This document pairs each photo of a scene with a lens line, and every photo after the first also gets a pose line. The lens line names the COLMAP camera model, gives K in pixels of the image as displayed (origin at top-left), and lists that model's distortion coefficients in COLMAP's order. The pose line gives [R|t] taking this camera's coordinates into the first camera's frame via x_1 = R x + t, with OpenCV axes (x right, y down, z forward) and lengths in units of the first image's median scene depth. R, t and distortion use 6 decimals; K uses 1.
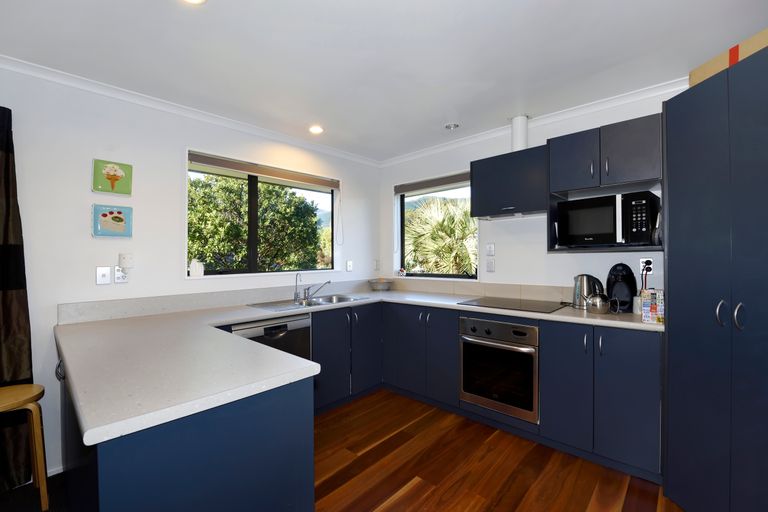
lens RADIAL K [[334.7, 0, 388.5], [0, 334.7, 255.4], [0, 0, 1]] dist [-0.004068, -0.000225]
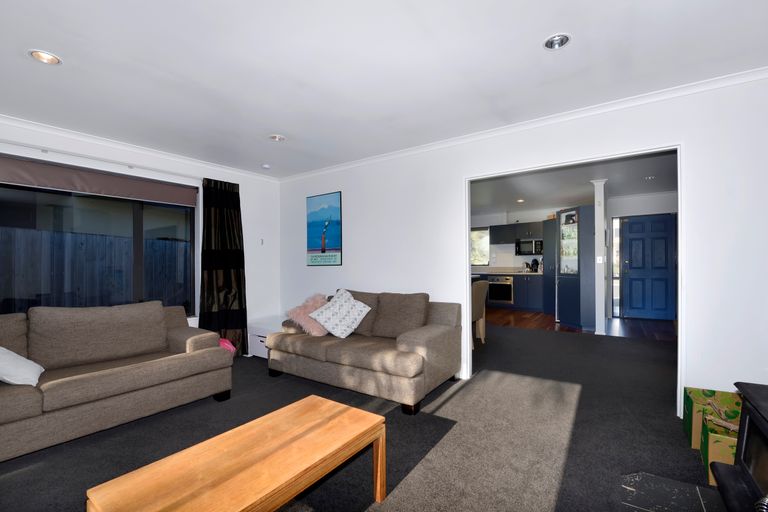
lens RADIAL K [[334.7, 0, 377.9], [0, 334.7, 259.5], [0, 0, 1]] dist [-0.004068, -0.000225]
pose [[0.992269, 0.000653, 0.124106, -1.333972], [0.000411, 0.999963, -0.008549, 0.057374], [-0.124107, 0.008534, 0.992232, -2.213213]]
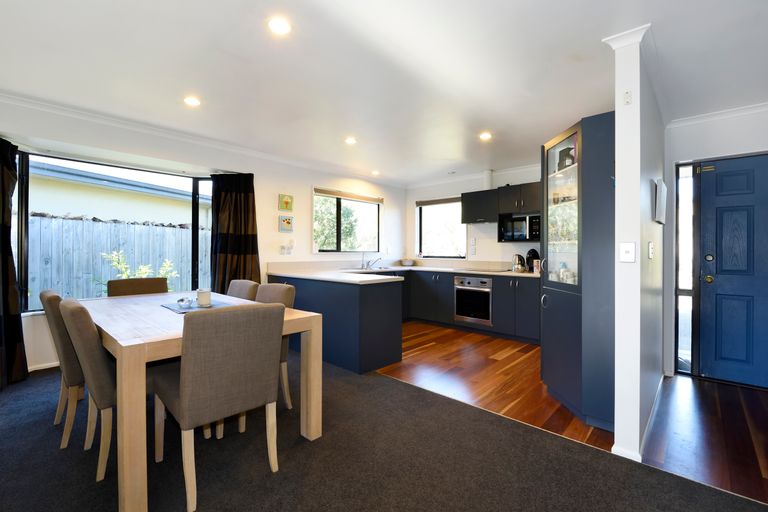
lens RADIAL K [[334.7, 0, 392.3], [0, 334.7, 244.7], [0, 0, 1]] dist [-0.004068, -0.000225]
pose [[0.999855, 0.016818, 0.002524, -0.163274], [-0.016782, 0.999764, -0.013832, 0.040866], [-0.002756, 0.013787, 0.999901, -0.998189]]
